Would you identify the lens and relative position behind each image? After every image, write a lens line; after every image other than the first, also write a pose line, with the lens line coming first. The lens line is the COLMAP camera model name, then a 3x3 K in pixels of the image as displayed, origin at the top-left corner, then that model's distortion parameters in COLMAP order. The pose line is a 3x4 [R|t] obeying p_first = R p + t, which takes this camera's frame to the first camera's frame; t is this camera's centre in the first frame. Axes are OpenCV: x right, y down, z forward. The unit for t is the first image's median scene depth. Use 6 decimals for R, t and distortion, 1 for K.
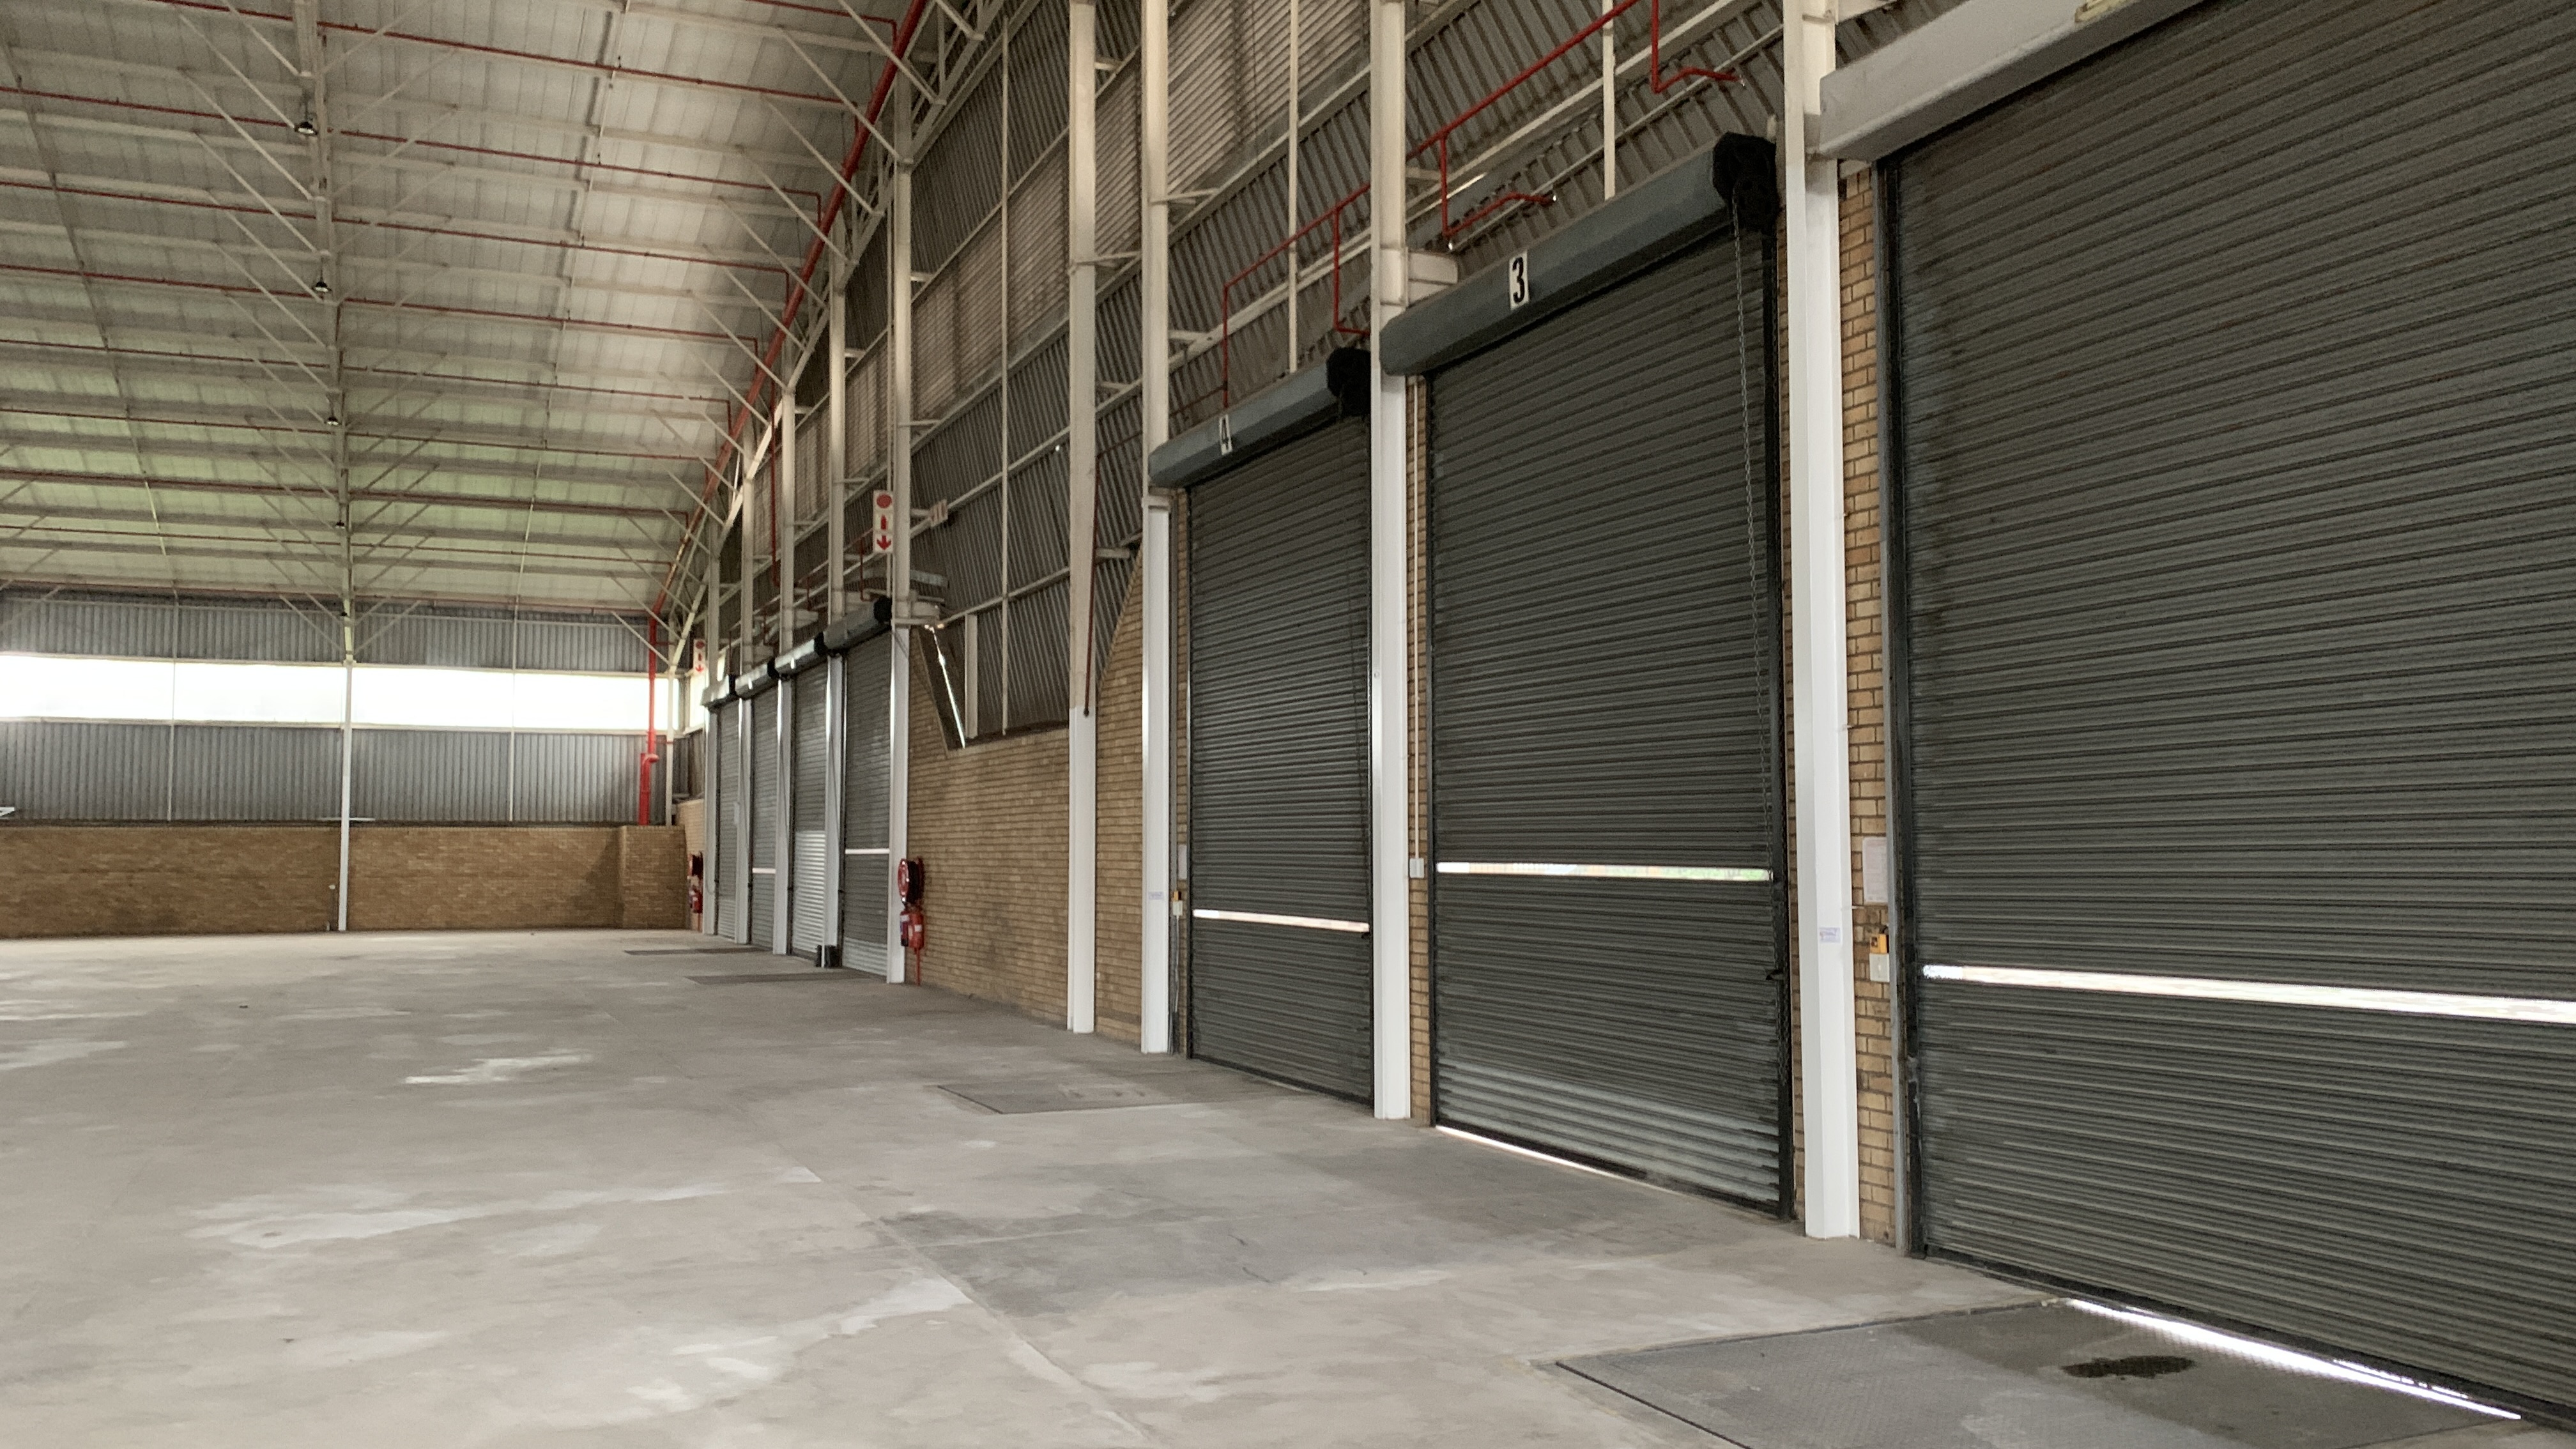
lens RADIAL K [[1914.8, 0, 1285.2], [0, 1914.8, 712.8], [0, 0, 1]] dist [0.092594, -0.175617]
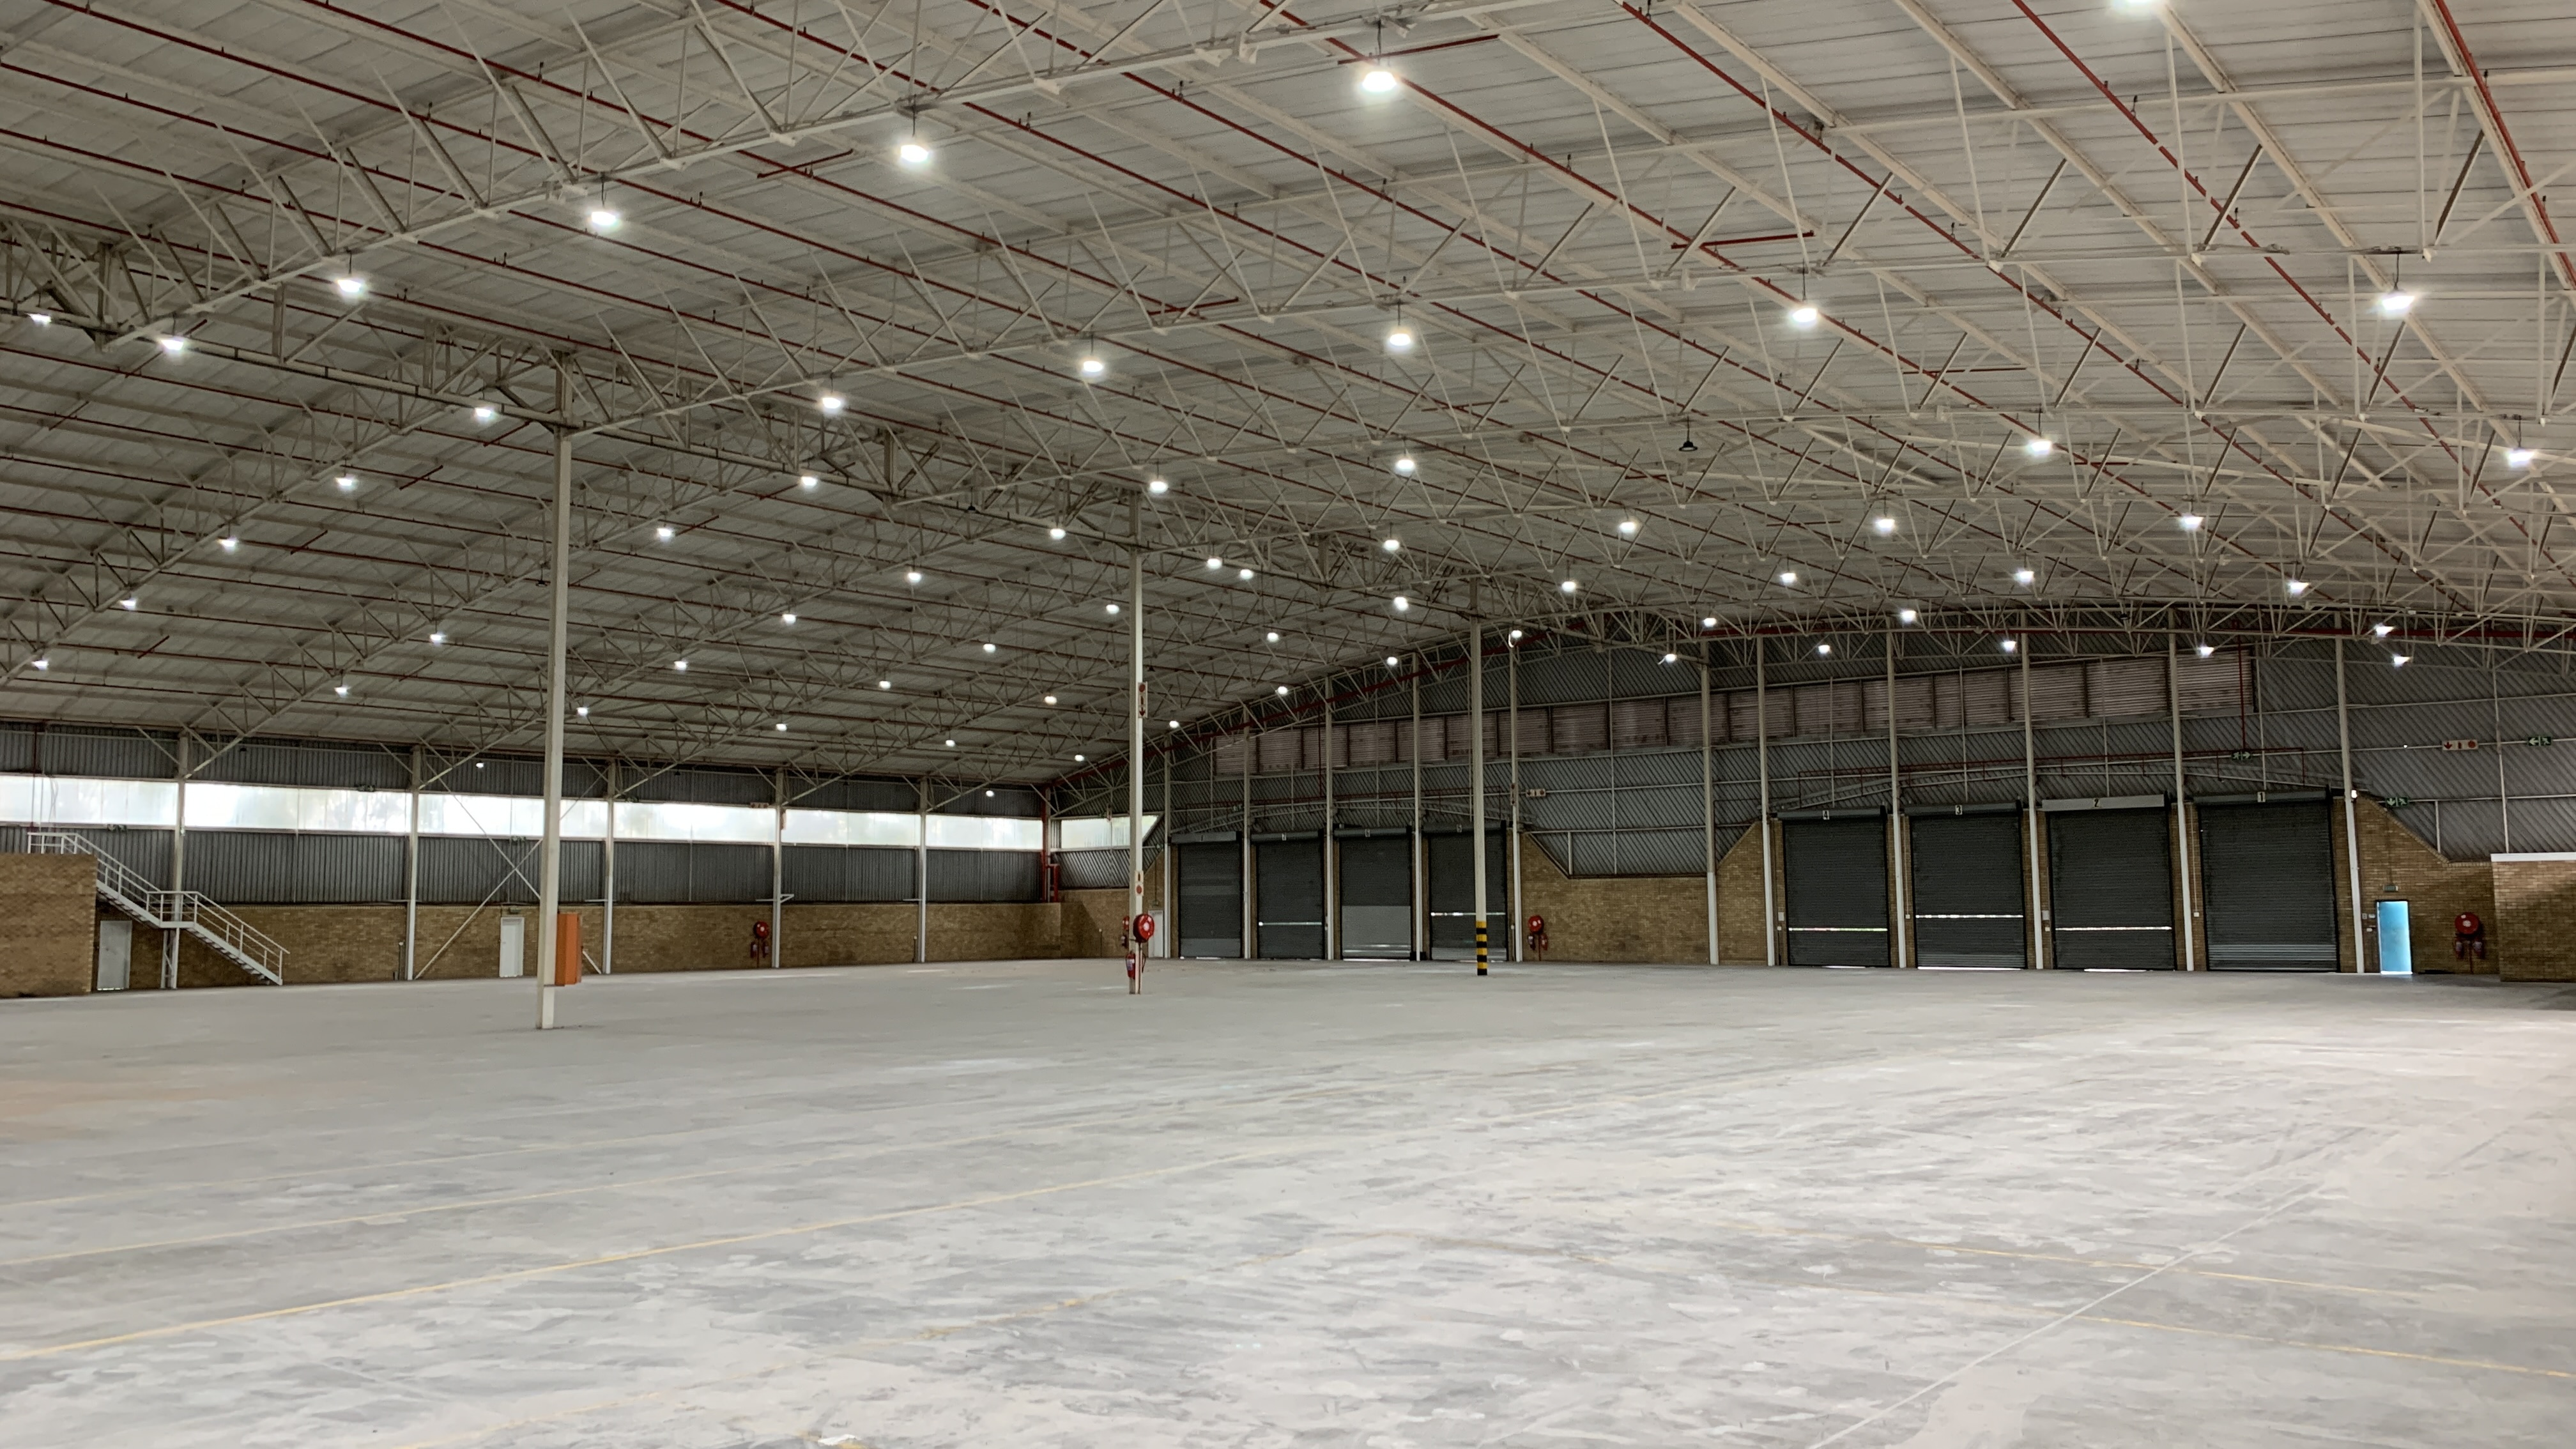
lens RADIAL K [[1946.4, 0, 1294.0], [0, 1946.4, 722.1], [0, 0, 1]] dist [0.106583, -0.182436]
pose [[0.889026, 0.040039, 0.456103, -2.786970], [-0.026847, 0.999014, -0.035369, -0.149460], [-0.457070, 0.019199, 0.889224, -2.116556]]
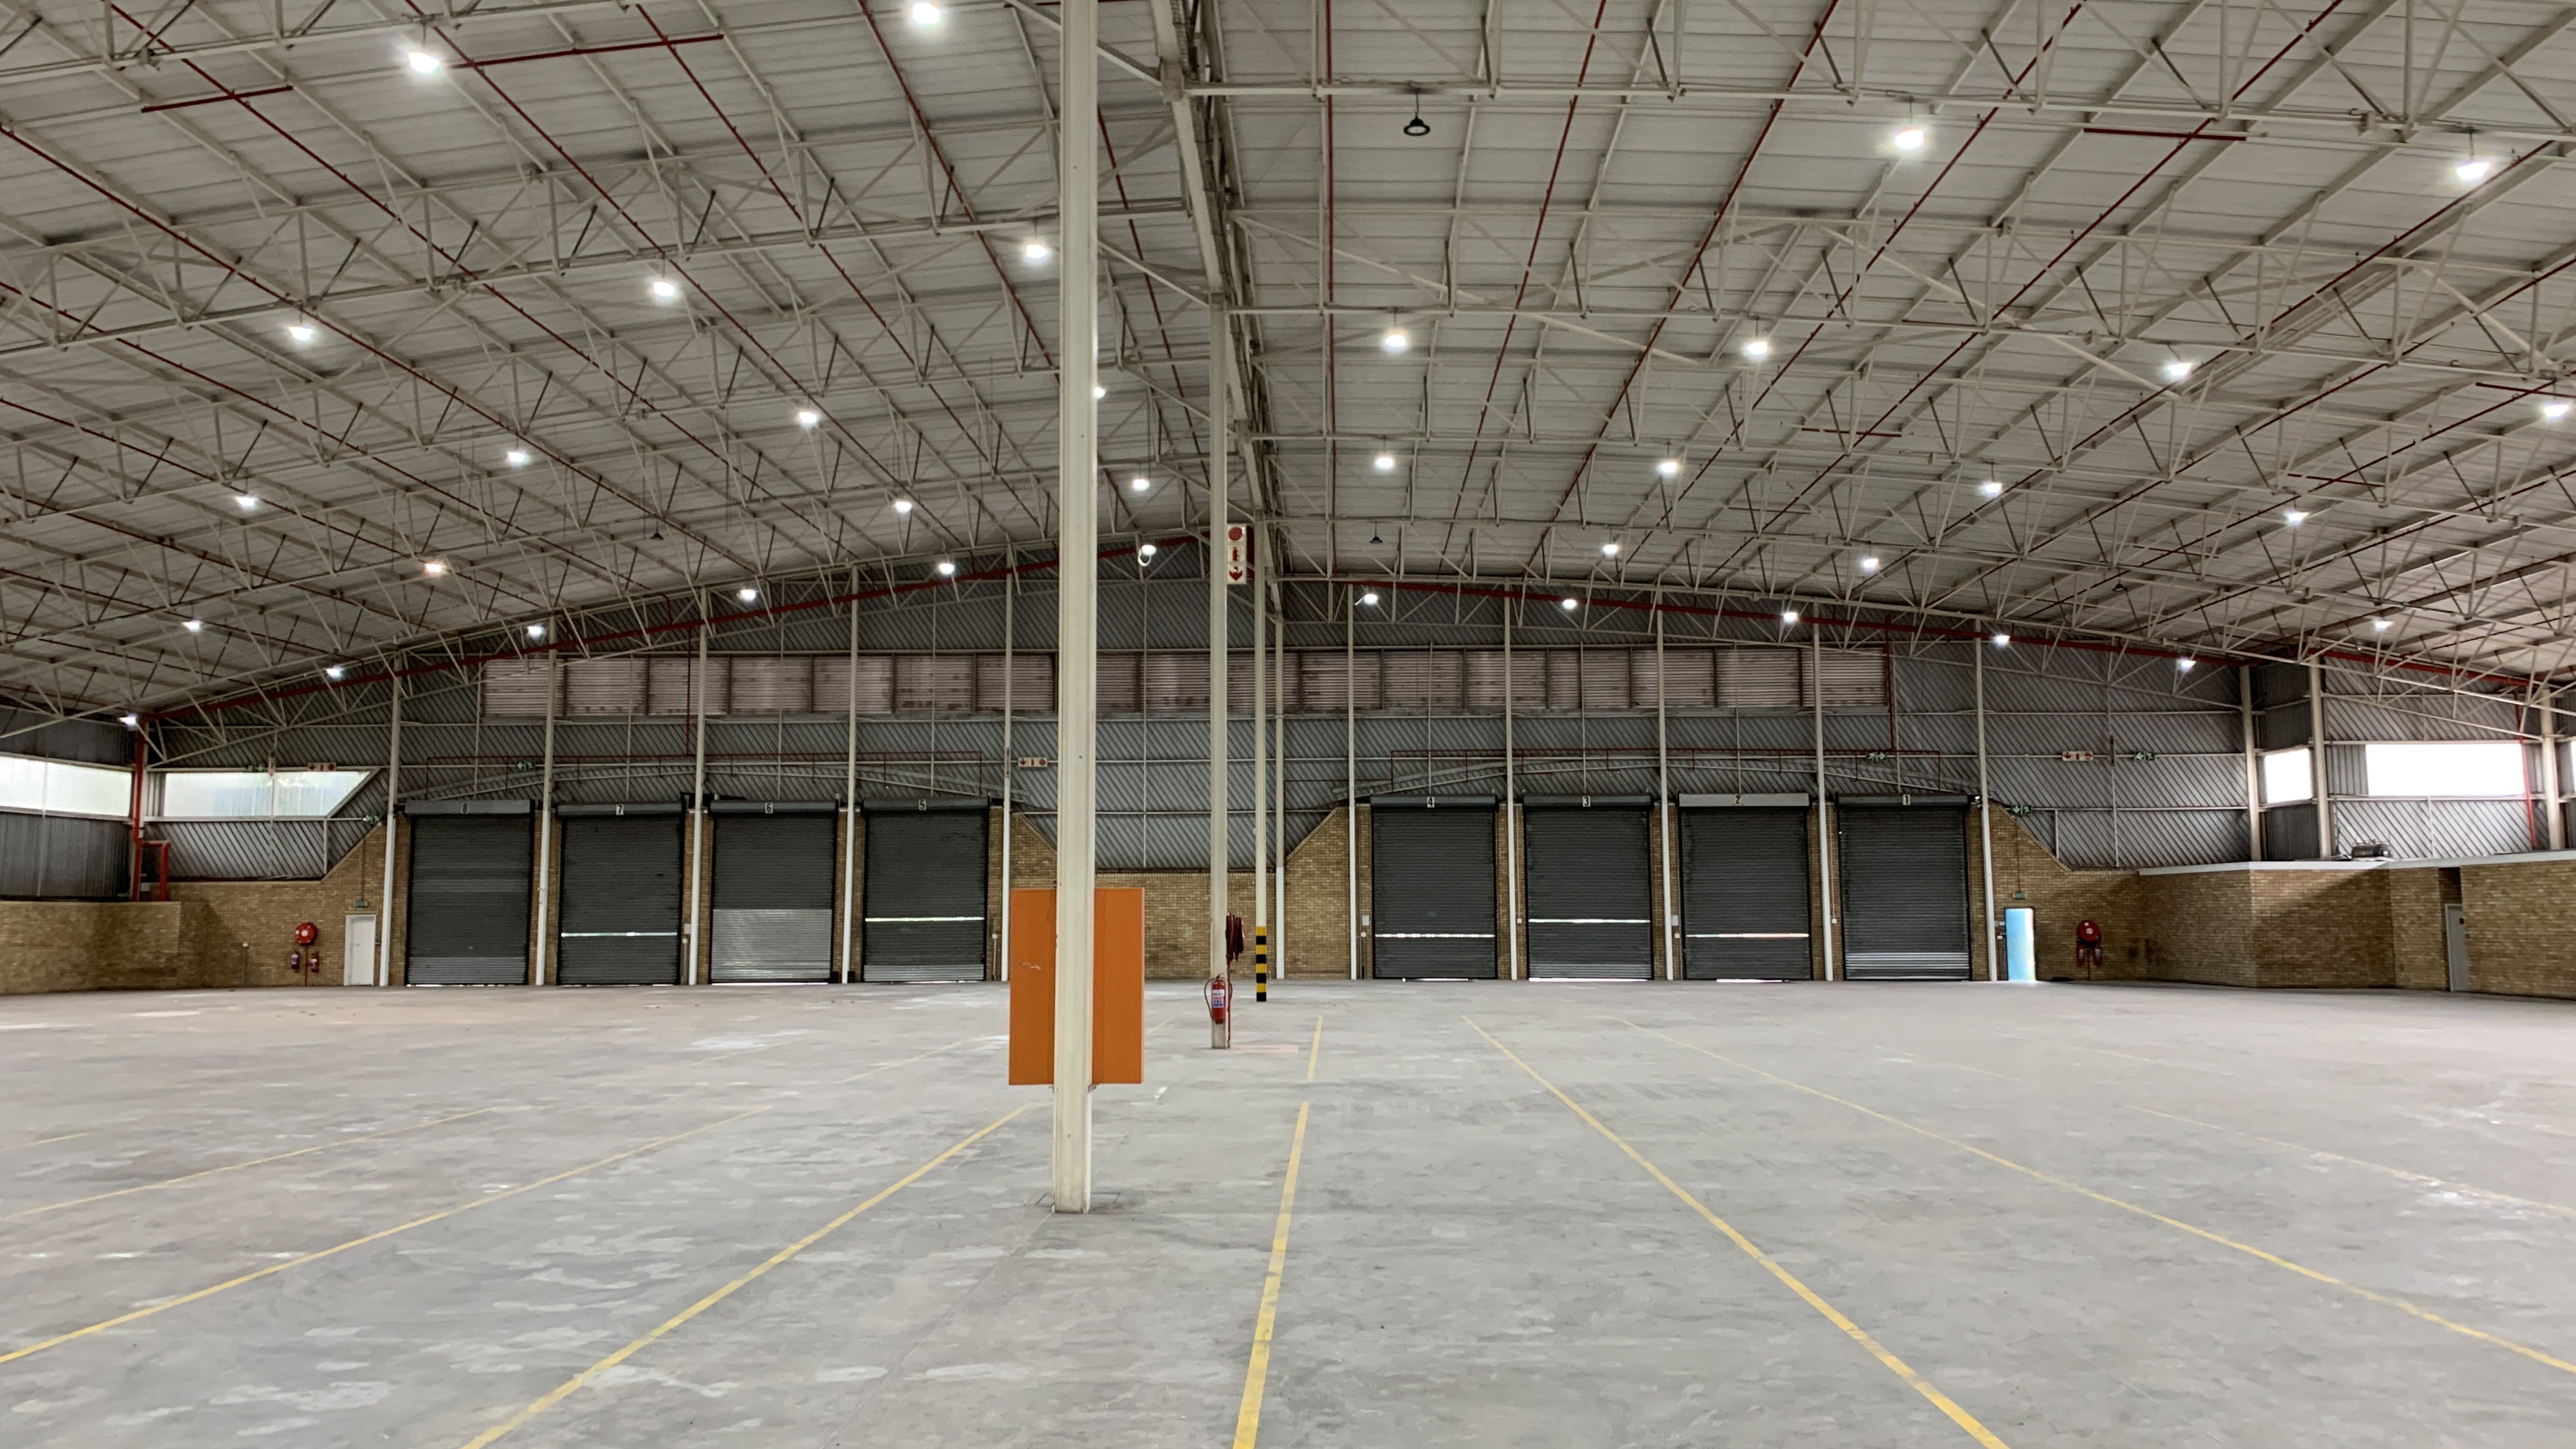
lens RADIAL K [[1995.2, 0, 1263.3], [0, 1995.2, 697.3], [0, 0, 1]] dist [0.107706, -0.183953]
pose [[0.442003, 0.098970, 0.891537, -3.240735], [-0.061851, 0.994892, -0.079779, -0.019045], [-0.894879, -0.019880, 0.445866, -0.363578]]
